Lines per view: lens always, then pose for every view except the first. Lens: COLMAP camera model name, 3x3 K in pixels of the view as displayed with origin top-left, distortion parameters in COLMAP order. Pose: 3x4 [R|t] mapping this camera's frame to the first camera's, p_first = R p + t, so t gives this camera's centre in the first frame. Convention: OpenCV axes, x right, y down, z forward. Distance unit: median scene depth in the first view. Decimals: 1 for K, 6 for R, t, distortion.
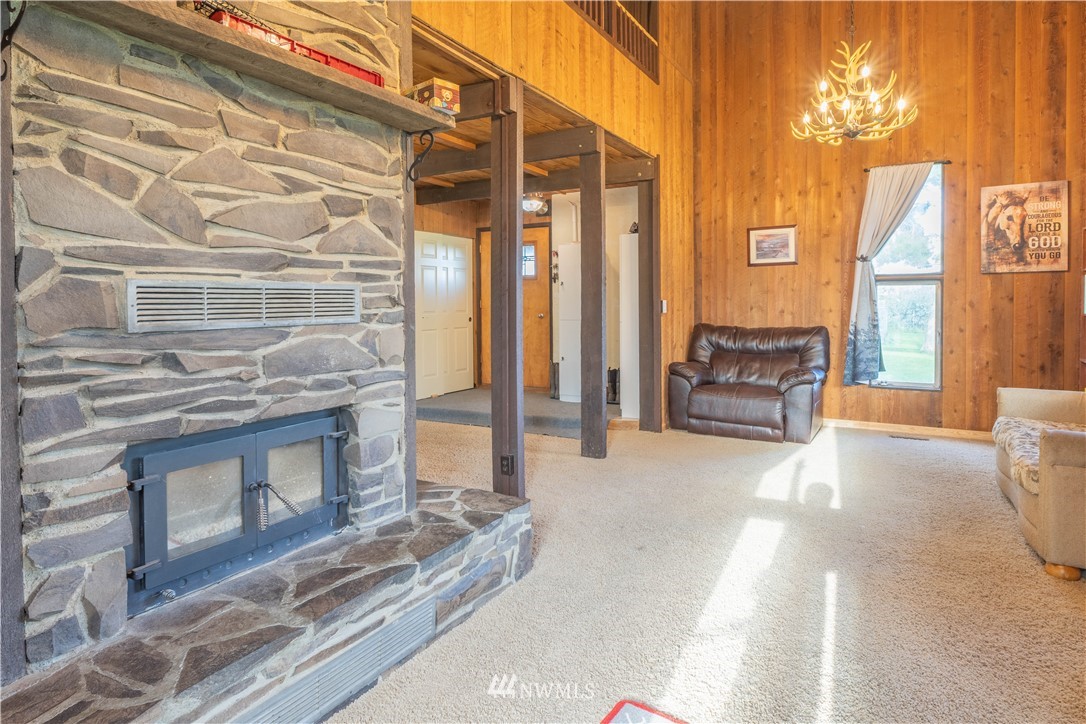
lens RADIAL K [[617.0, 0, 537.8], [0, 617.0, 318.5], [0, 0, 1]] dist [-0.004546, 0.001730]
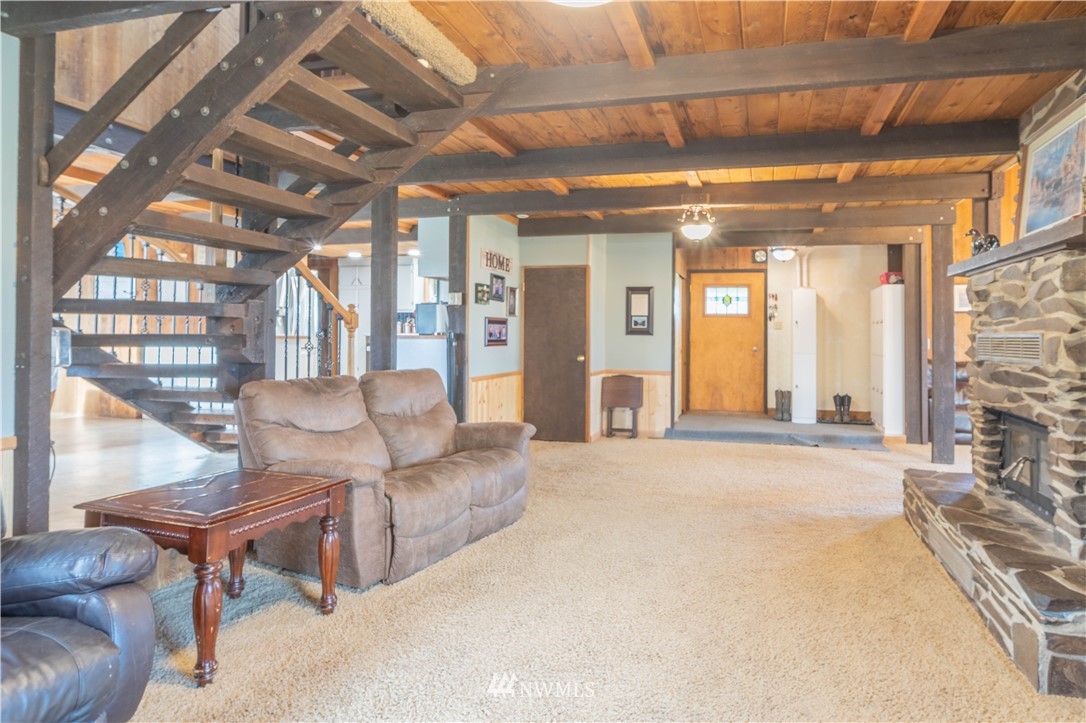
lens RADIAL K [[617.0, 0, 564.5], [0, 617.0, 333.7], [0, 0, 1]] dist [-0.004546, 0.001730]
pose [[0.975986, 0.009931, 0.217607, -0.913116], [-0.006521, 0.999845, -0.016381, -0.018962], [-0.217736, 0.014569, 0.975899, -0.070758]]
